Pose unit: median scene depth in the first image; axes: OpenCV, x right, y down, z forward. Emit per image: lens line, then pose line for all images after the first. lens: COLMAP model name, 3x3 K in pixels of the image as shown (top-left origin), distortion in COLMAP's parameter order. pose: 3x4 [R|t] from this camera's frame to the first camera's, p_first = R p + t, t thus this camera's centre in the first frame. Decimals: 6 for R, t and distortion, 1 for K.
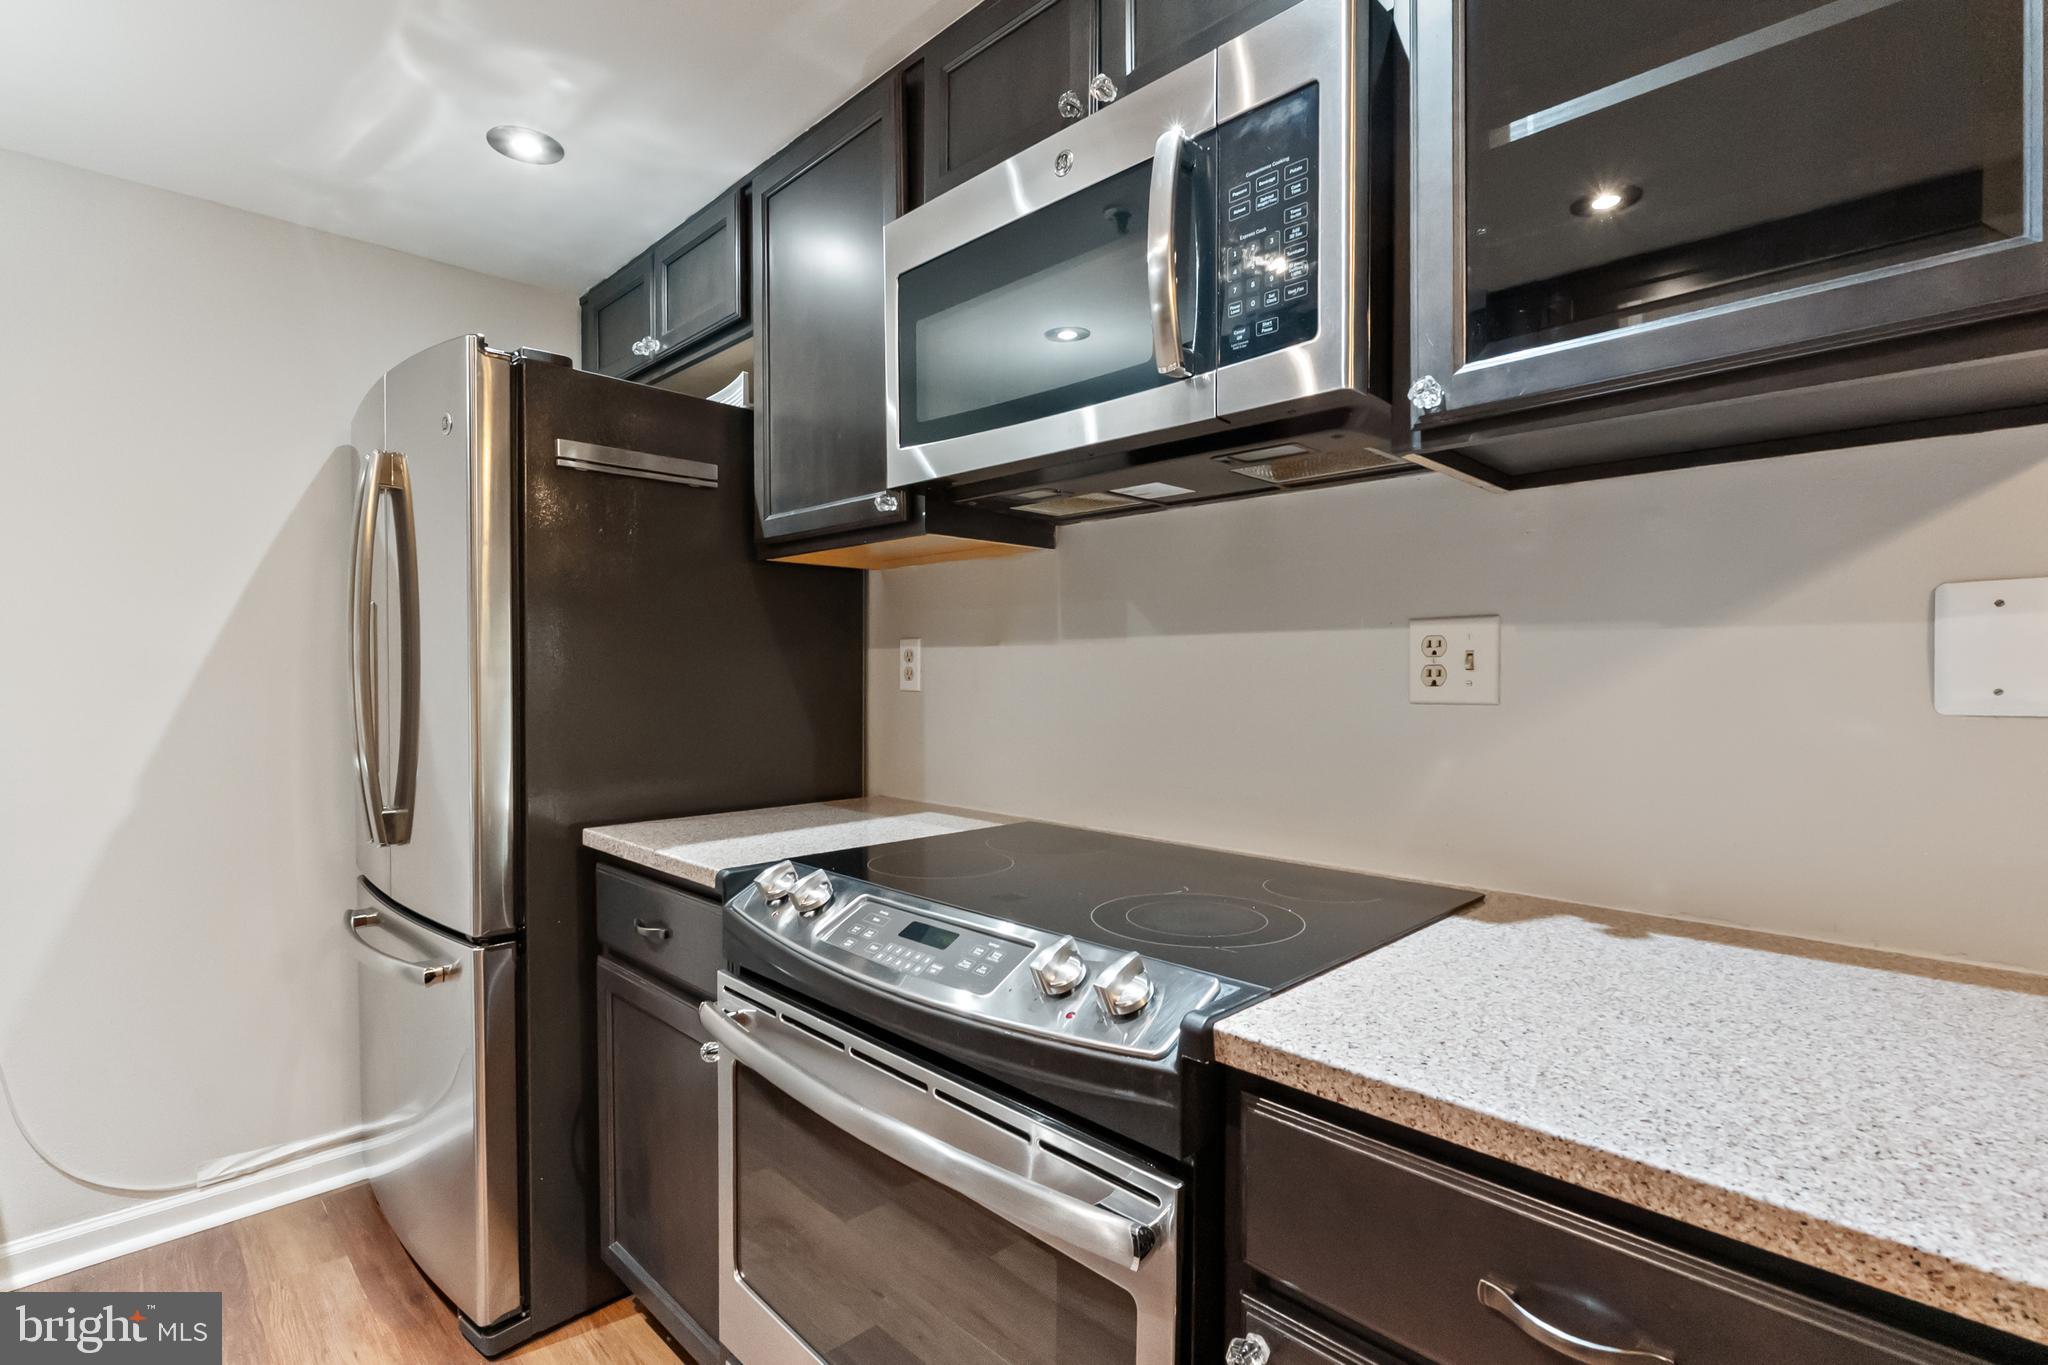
lens RADIAL K [[950.3, 0, 1018.9], [0, 950.3, 702.4], [0, 0, 1]] dist [-0.003839, -0.000851]
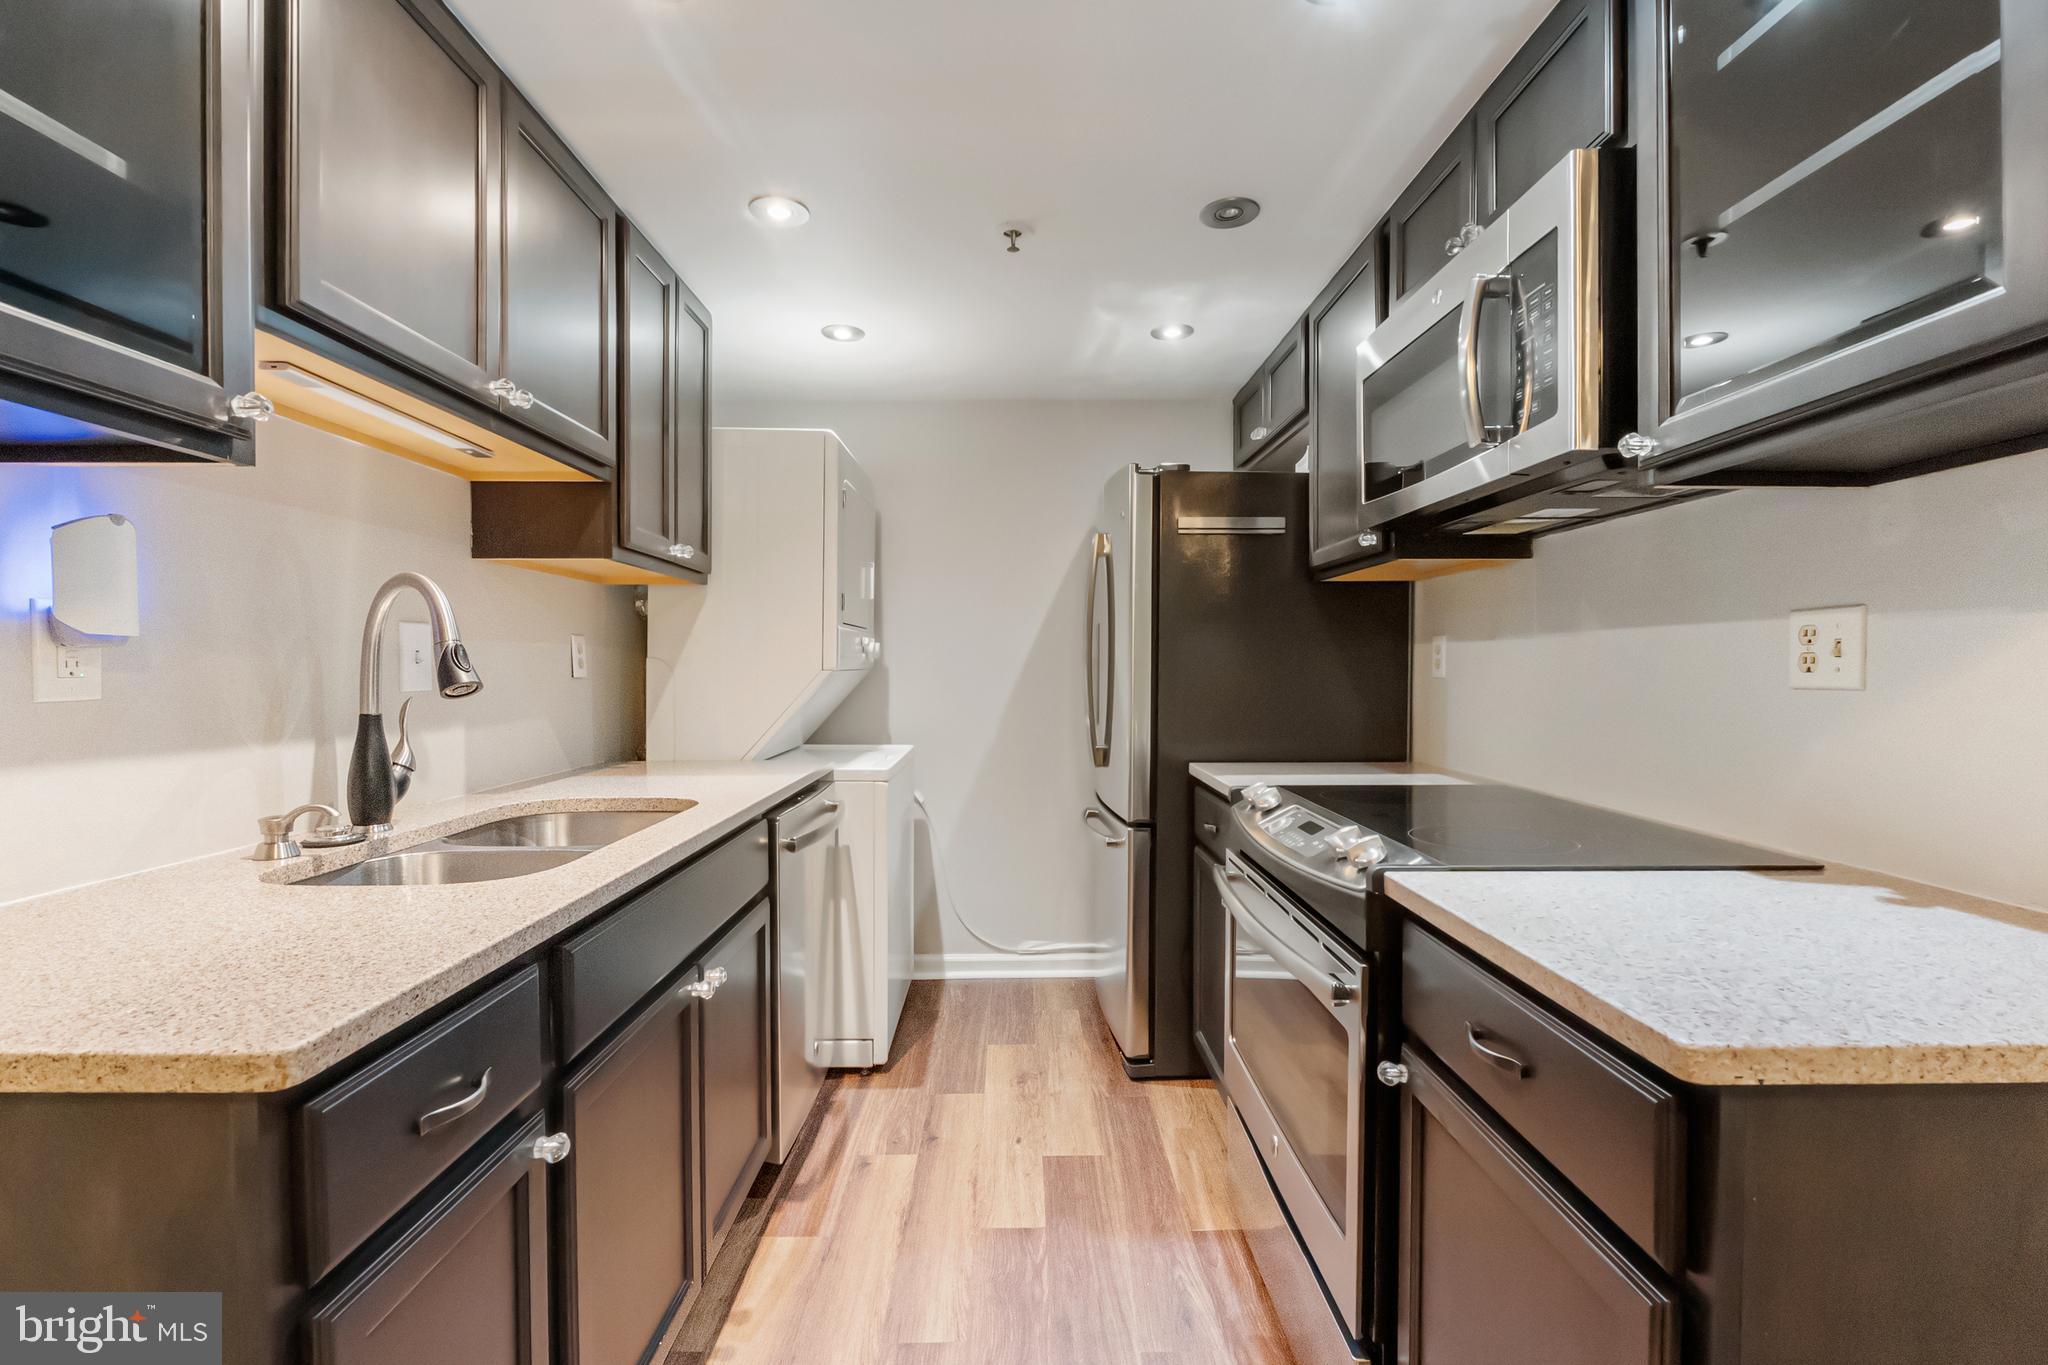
lens RADIAL K [[902.2, 0, 1024.0], [0, 902.2, 682.5], [0, 0, 1]] dist [-0.001531, 0.000049]
pose [[0.714255, 0.010323, -0.699810, 0.391076], [-0.019709, 0.999791, -0.005368, 0.013026], [0.699608, 0.017627, 0.714309, -0.260431]]
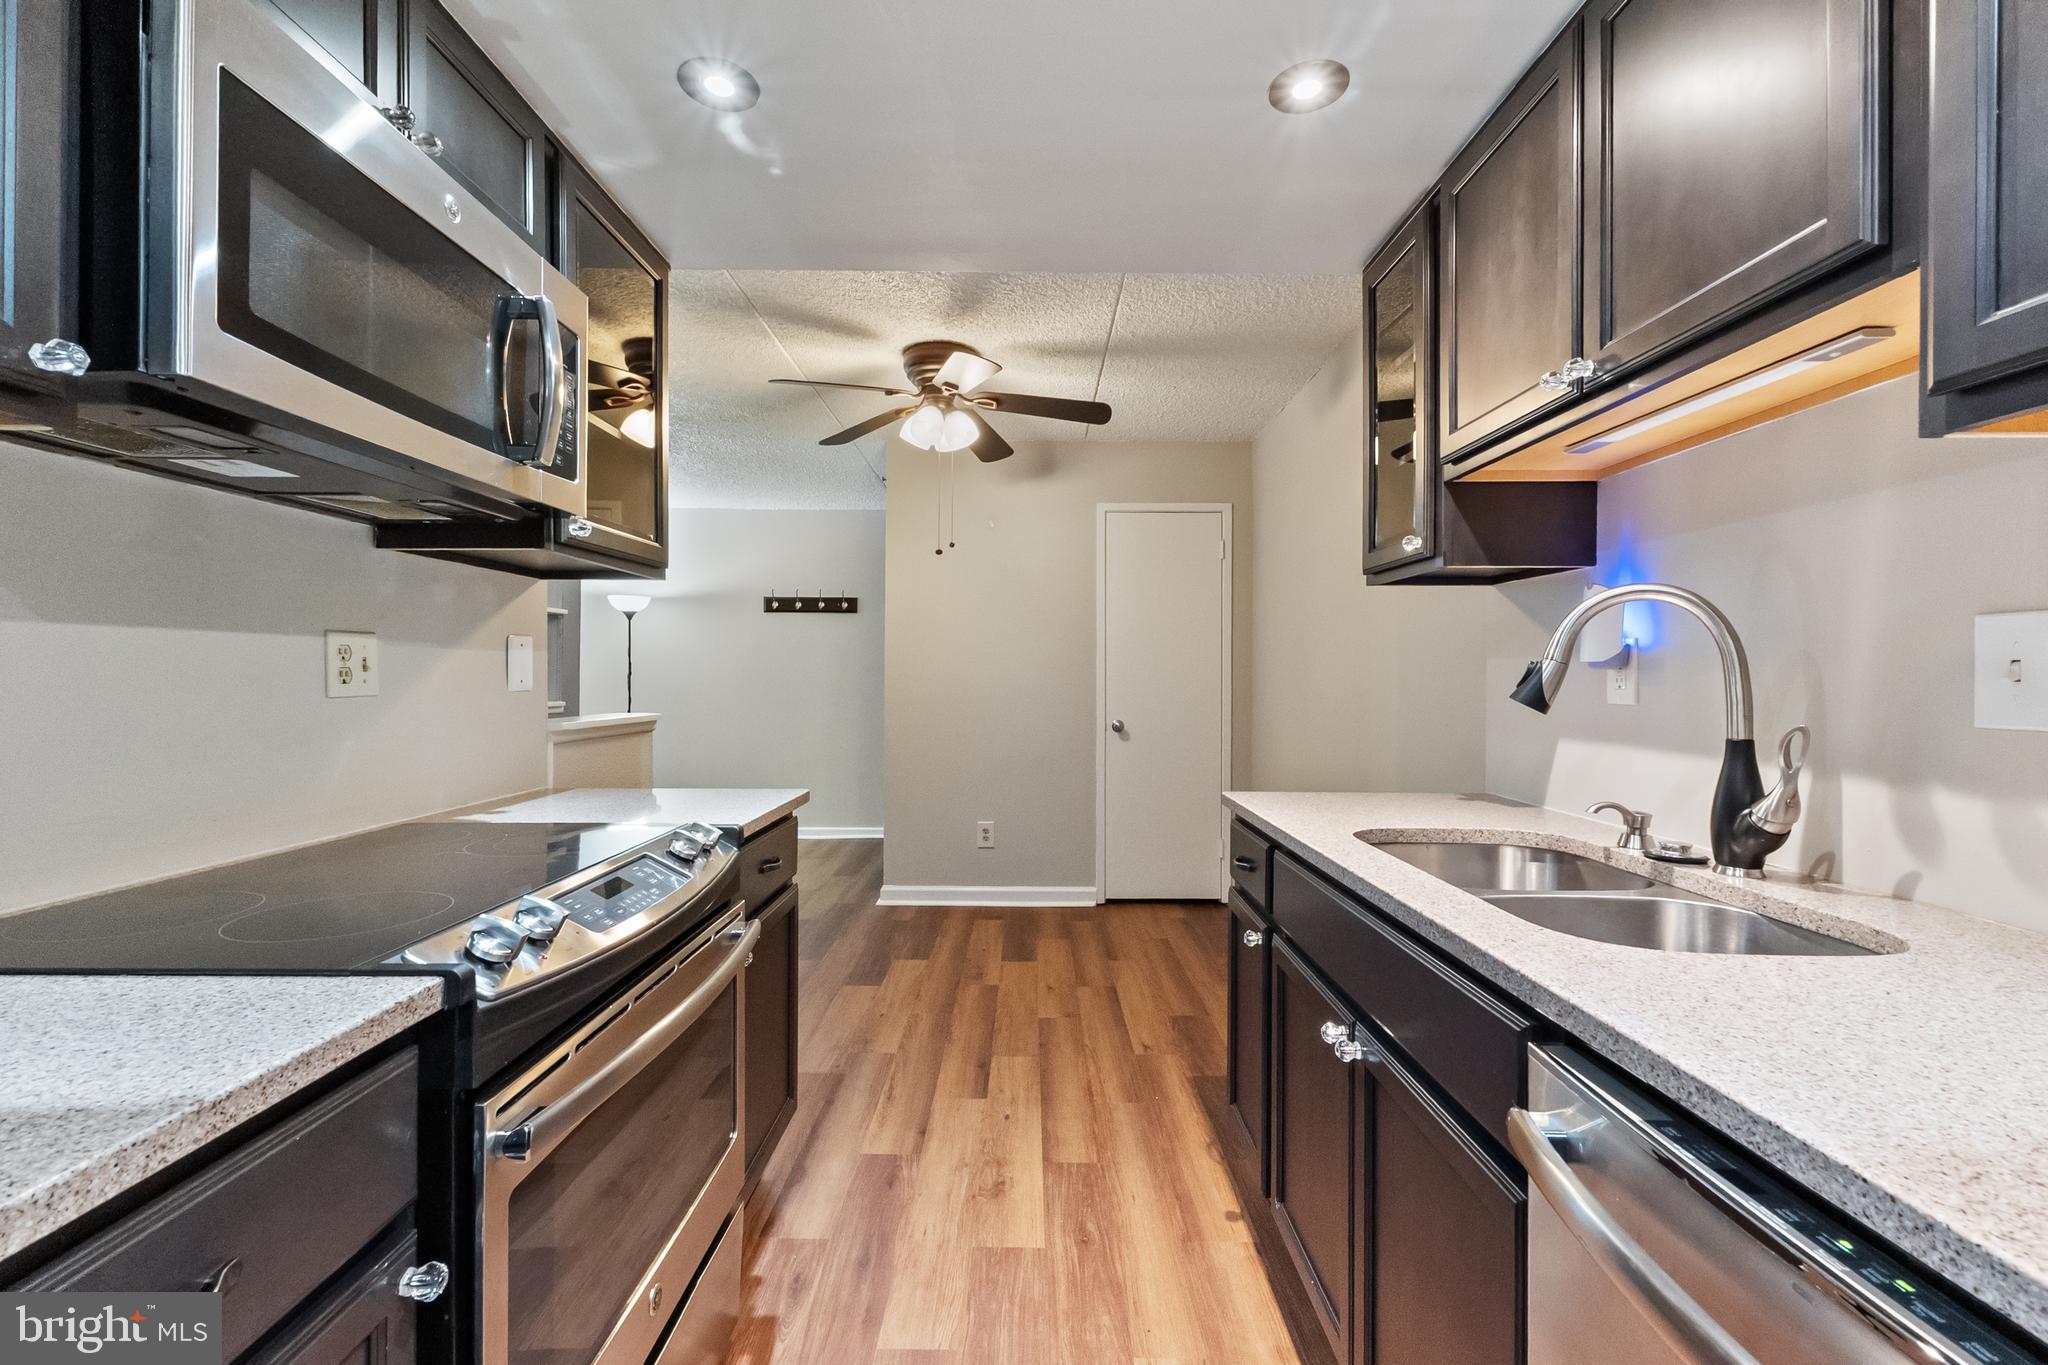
lens RADIAL K [[871.1, 0, 1019.6], [0, 871.1, 669.1], [0, 0, 1]] dist [0.000800, 0.000273]
pose [[-0.701196, 0.001680, 0.712966, -0.806339], [0.016988, 0.999753, 0.014351, -0.029164], [-0.712766, 0.022174, -0.701052, 0.891841]]
